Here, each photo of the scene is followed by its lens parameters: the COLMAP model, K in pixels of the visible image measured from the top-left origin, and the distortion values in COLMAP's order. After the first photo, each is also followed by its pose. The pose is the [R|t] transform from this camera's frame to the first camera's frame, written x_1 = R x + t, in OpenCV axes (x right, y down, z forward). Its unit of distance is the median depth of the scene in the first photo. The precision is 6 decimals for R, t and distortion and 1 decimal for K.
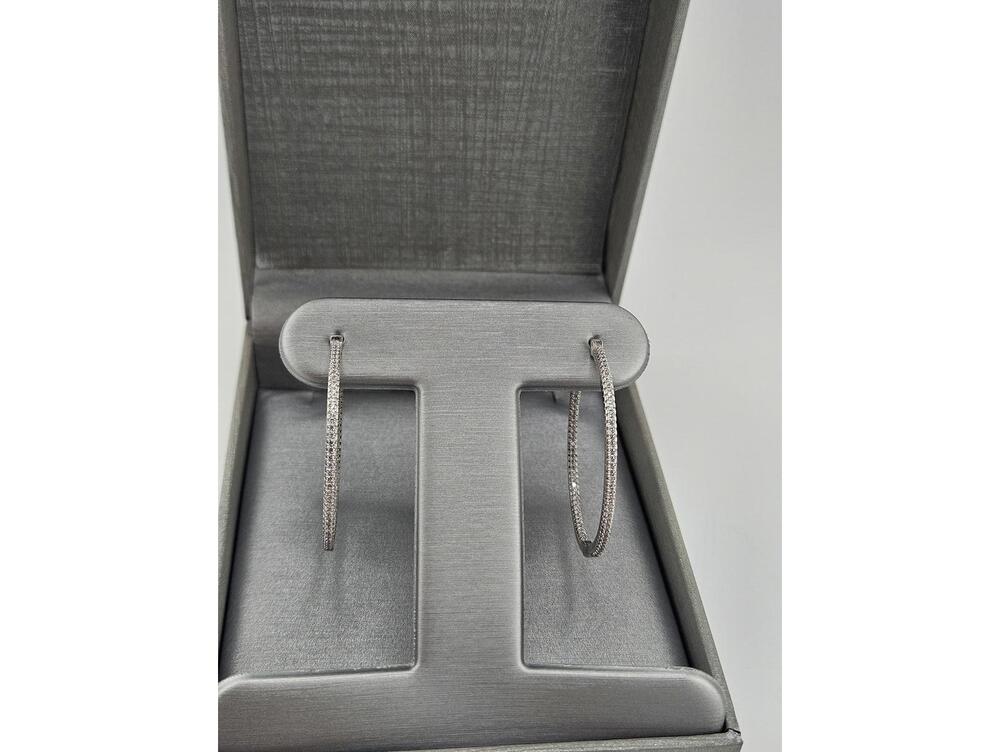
lens RADIAL K [[1089.3, 0, 490.7], [0, 1089.3, 374.1], [0, 0, 1]] dist [0.006555, 0.000000]
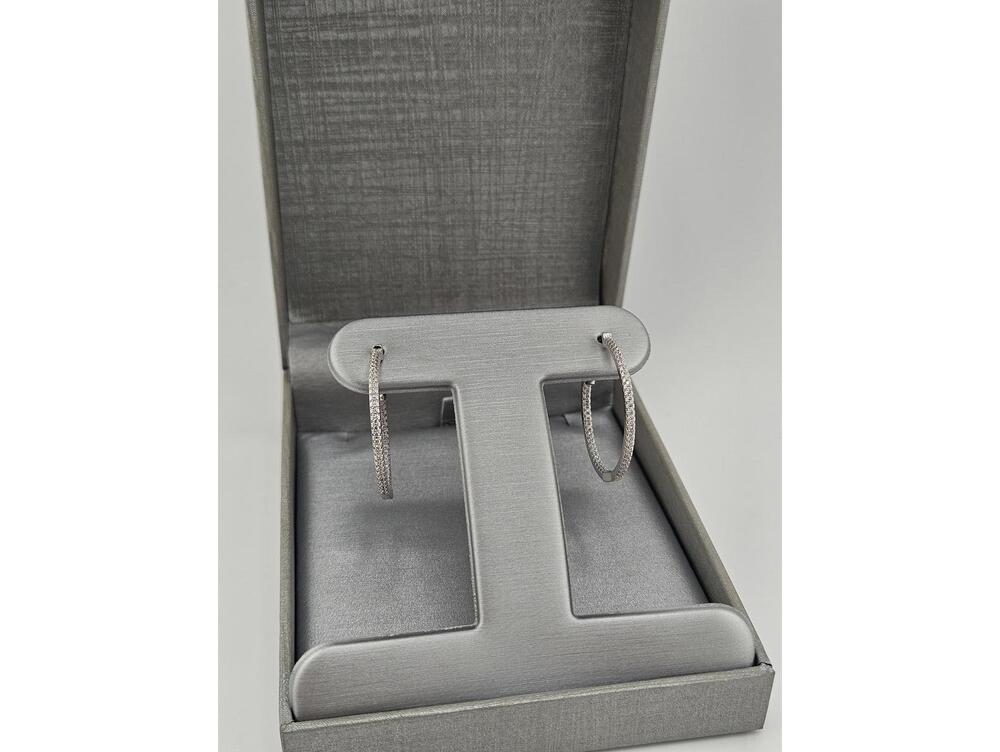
lens RADIAL K [[1089.3, 0, 507.0], [0, 1089.3, 382.0], [0, 0, 1]] dist [0.006555, 0.000000]
pose [[0.996208, -0.074289, 0.045280, -0.054452], [0.078976, 0.990515, -0.112441, 0.111595], [-0.036497, 0.115591, 0.992626, -0.104428]]
